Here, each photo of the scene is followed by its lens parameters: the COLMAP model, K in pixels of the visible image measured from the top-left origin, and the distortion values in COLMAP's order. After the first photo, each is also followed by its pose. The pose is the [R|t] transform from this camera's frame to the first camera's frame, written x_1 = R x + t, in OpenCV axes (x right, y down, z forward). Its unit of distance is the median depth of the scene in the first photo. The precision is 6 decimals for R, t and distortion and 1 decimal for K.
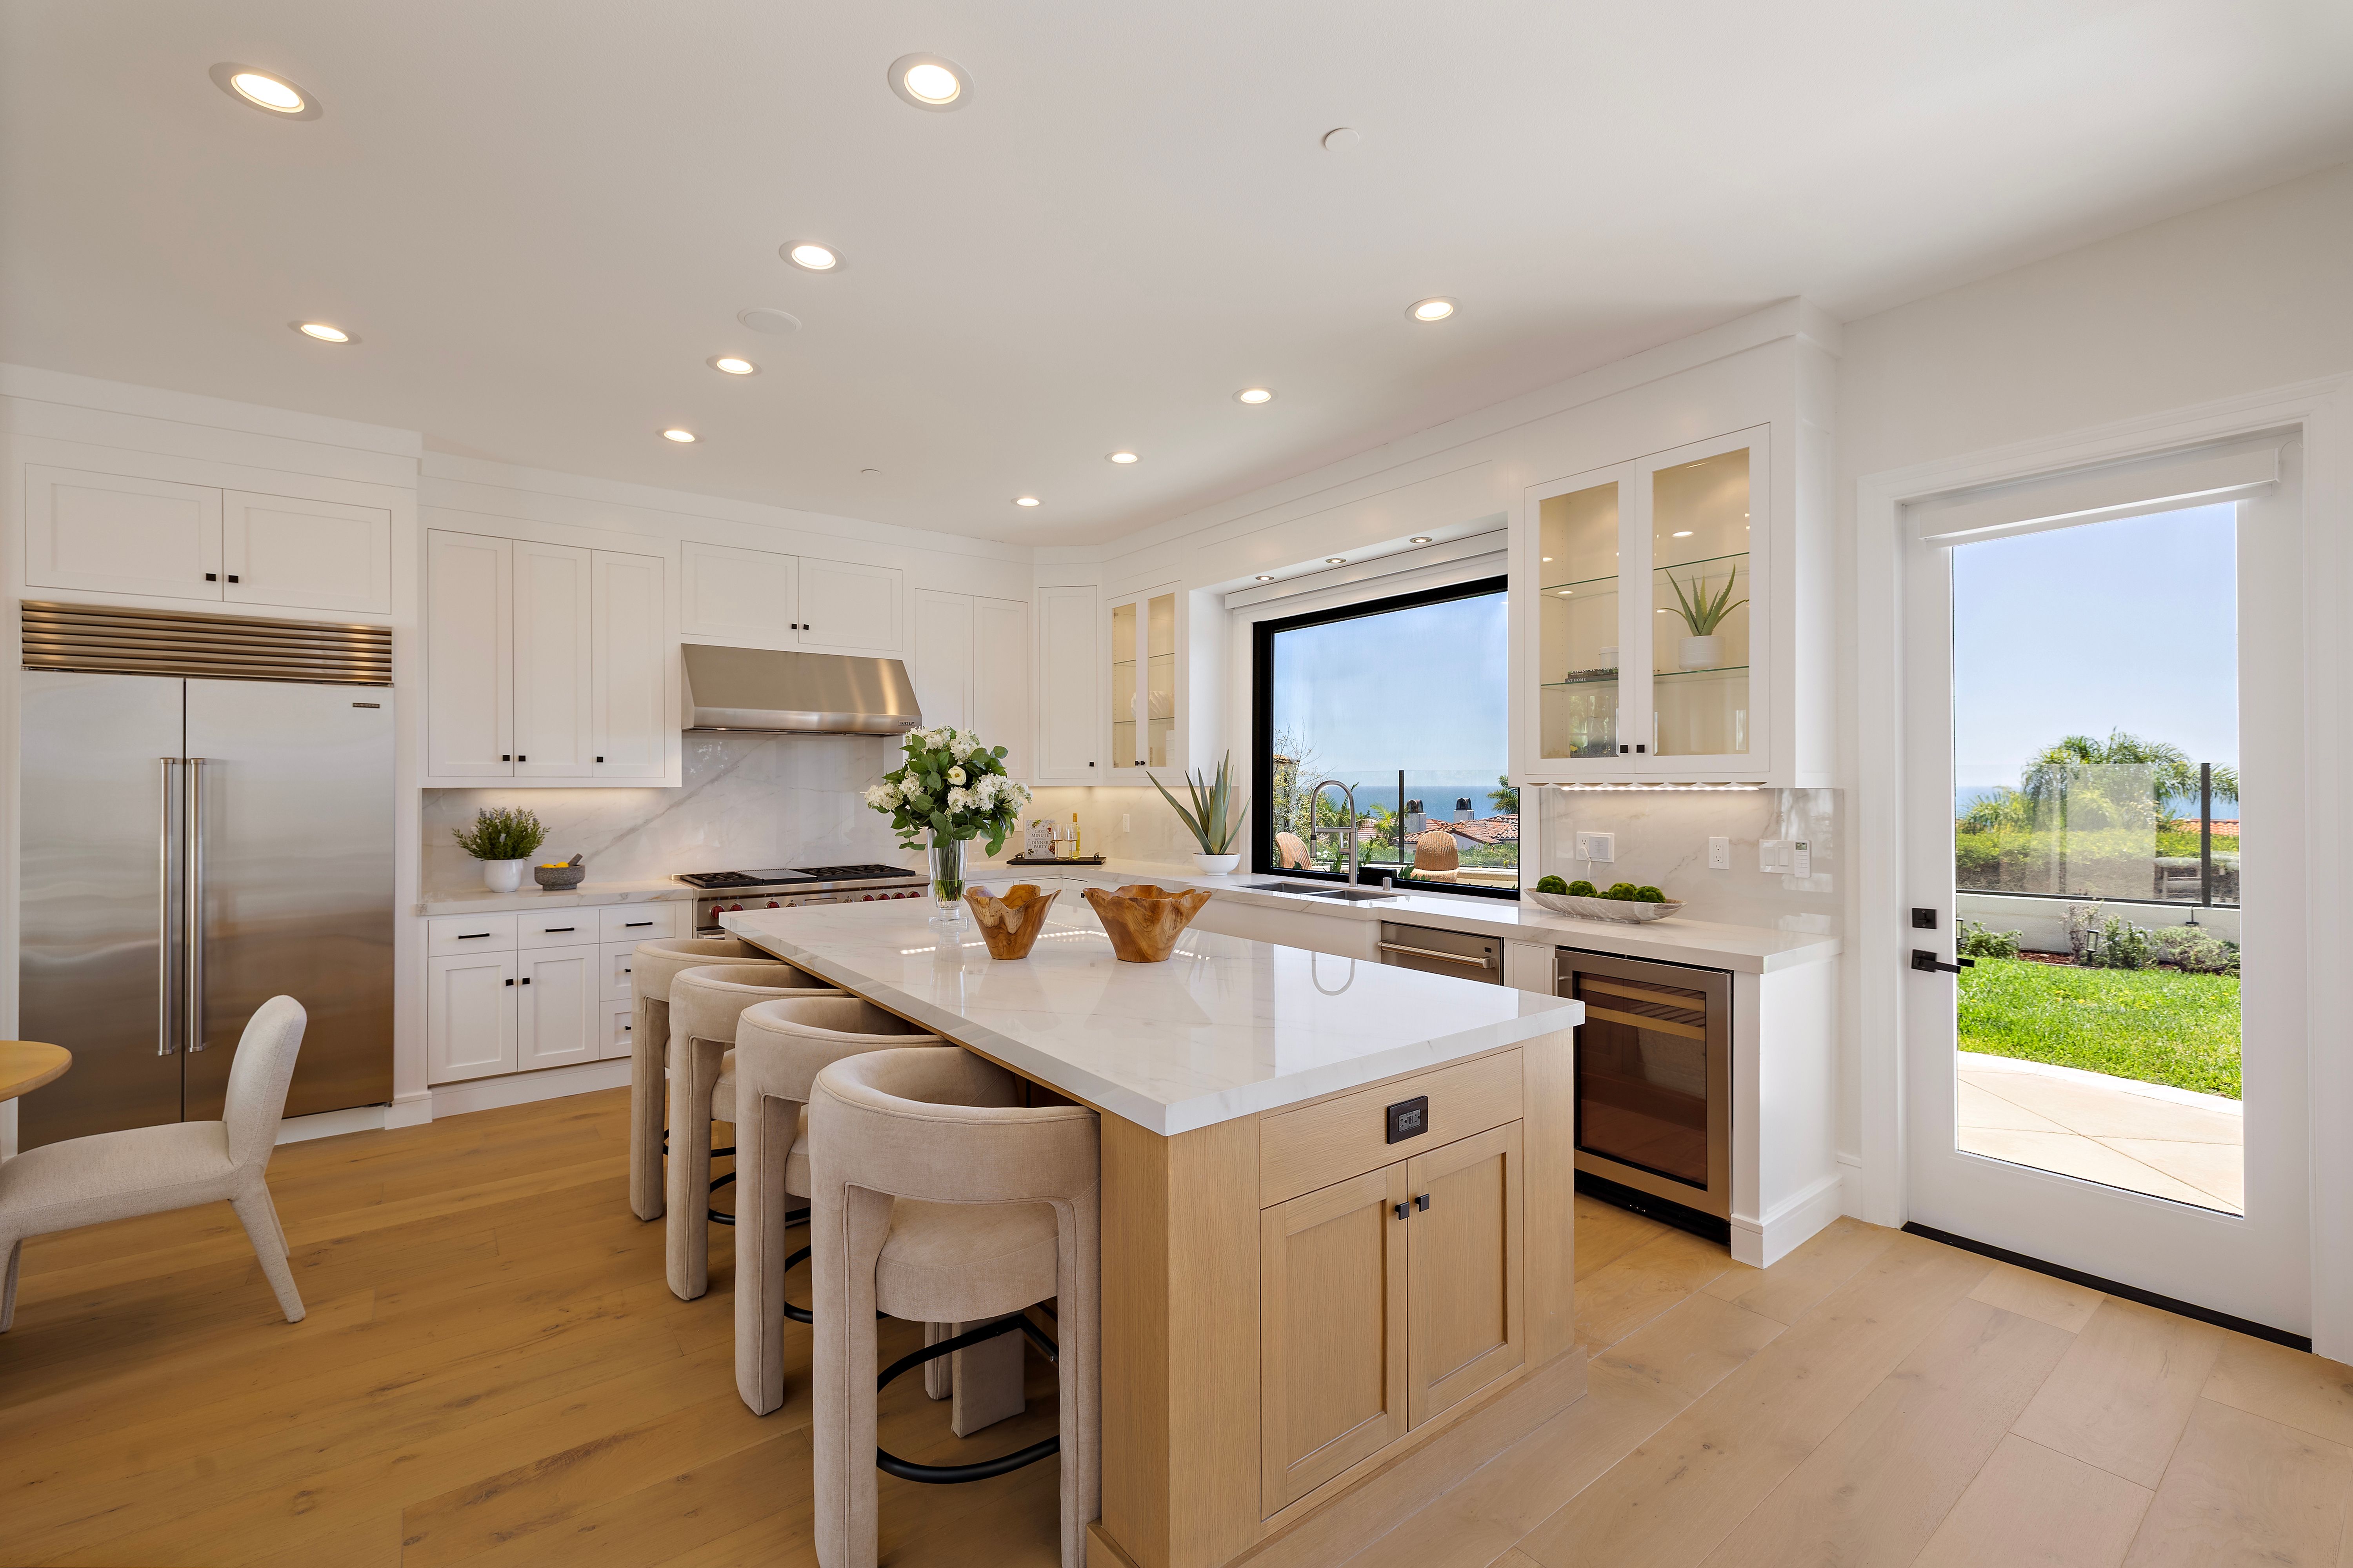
lens RADIAL K [[990.2, 0, 1177.0], [0, 990.2, 785.9], [0, 0, 1]] dist [0.005845, -0.000348]
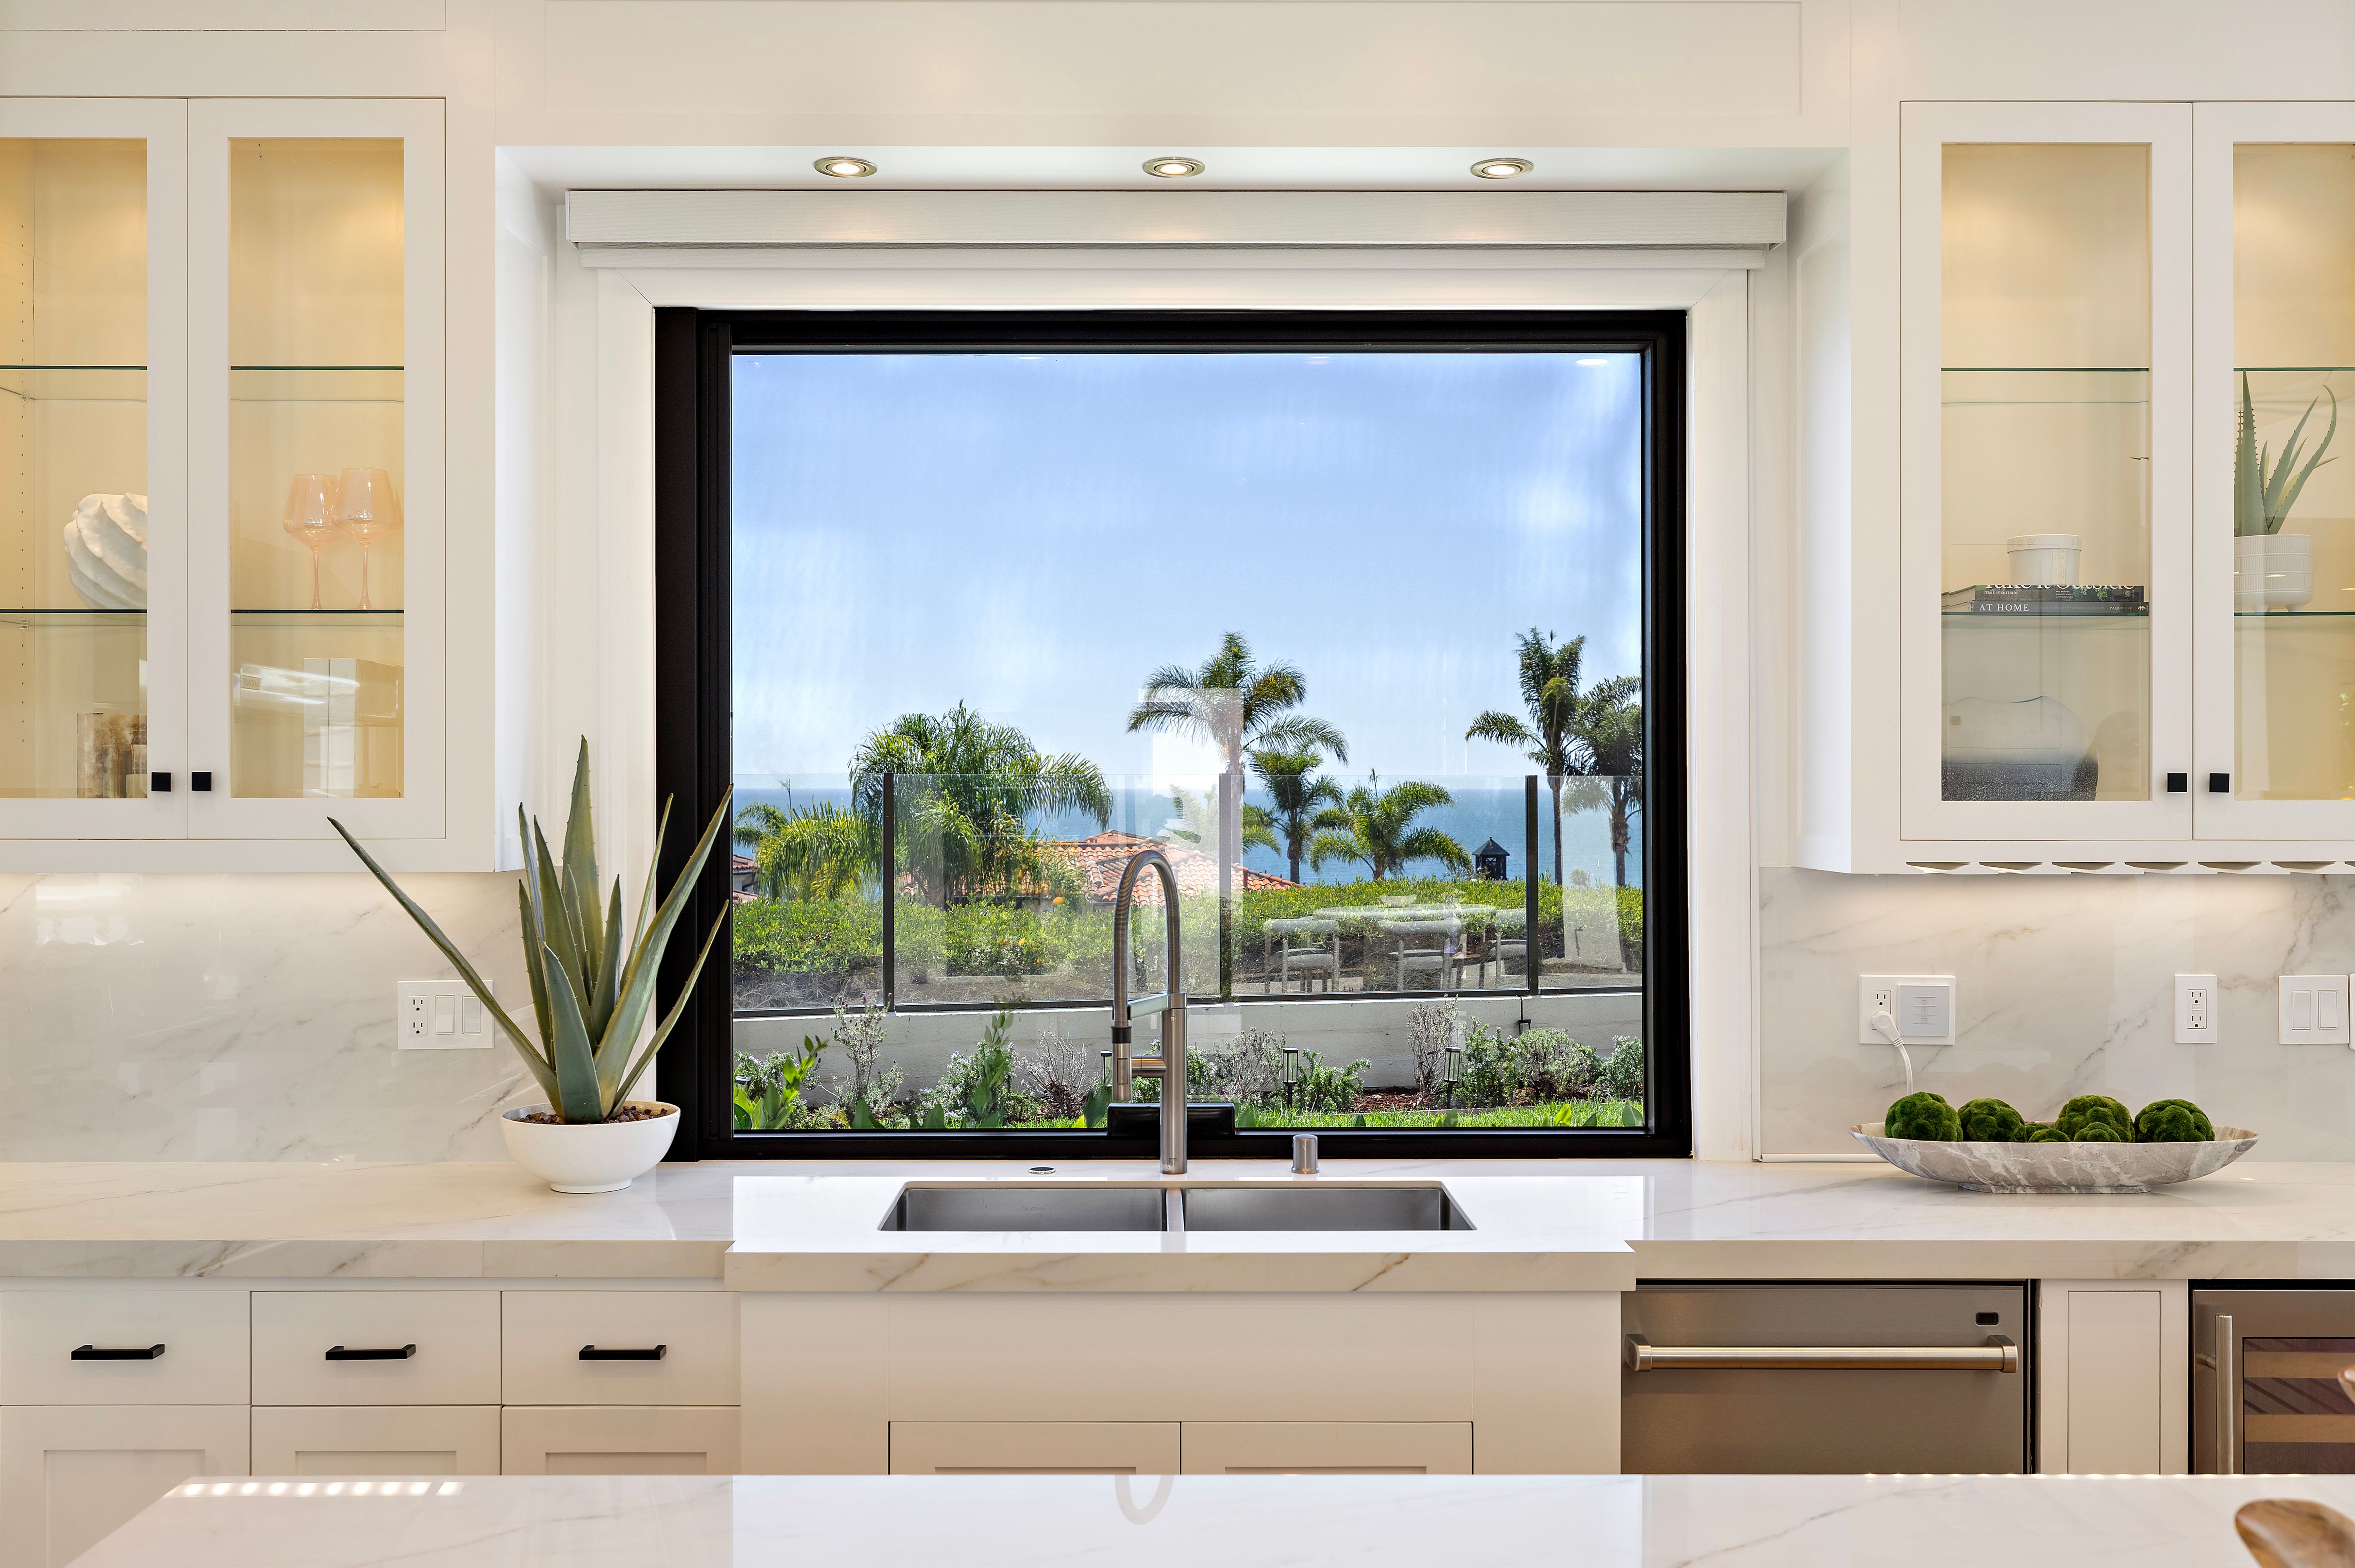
lens RADIAL K [[2068.2, 0, 1215.5], [0, 2068.2, 776.9], [0, 0, 1]] dist [-0.018445, -0.003272]
pose [[0.613133, 0.005406, 0.789961, -0.452793], [0.000037, 0.999976, -0.006871, -0.030995], [-0.789979, 0.004242, 0.613119, 0.728414]]
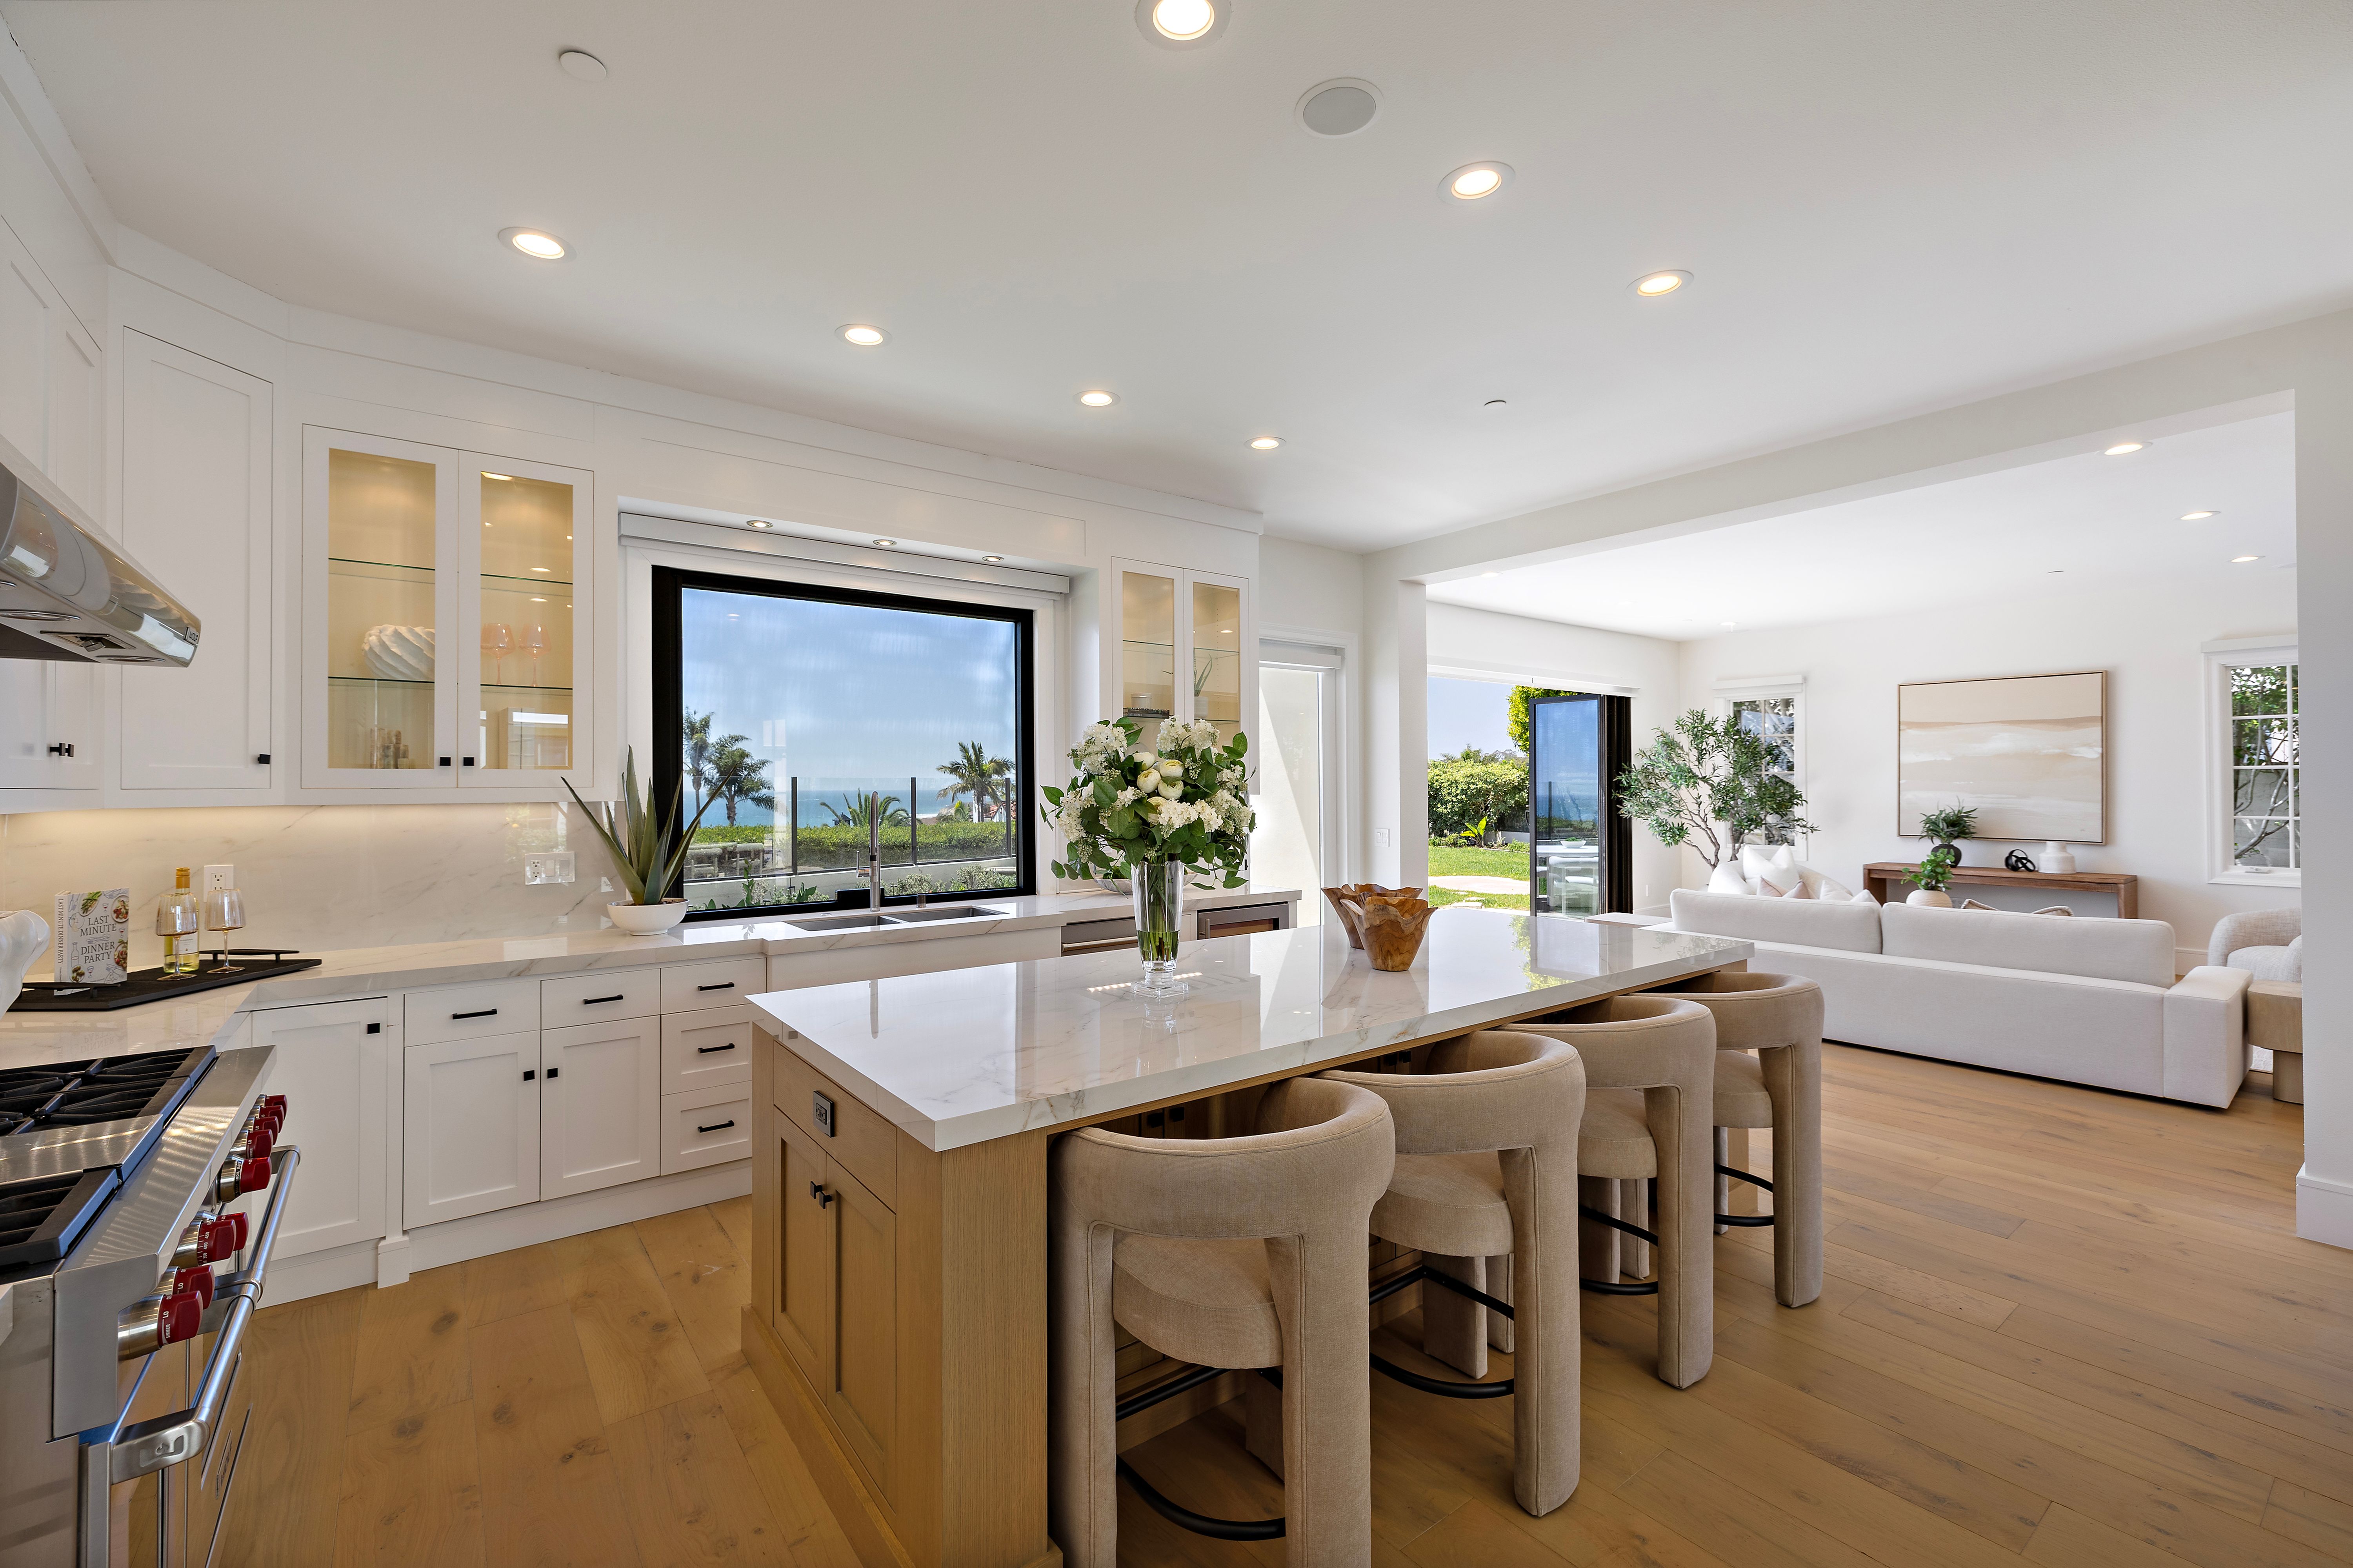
lens RADIAL K [[990.2, 0, 1159.9], [0, 990.2, 783.5], [0, 0, 1]] dist [0.005845, -0.000348]
pose [[0.019915, 0.007830, 0.999771, -0.908192], [0.007352, 0.999941, -0.007978, -0.003980], [-0.999775, 0.007510, 0.019856, 0.932241]]
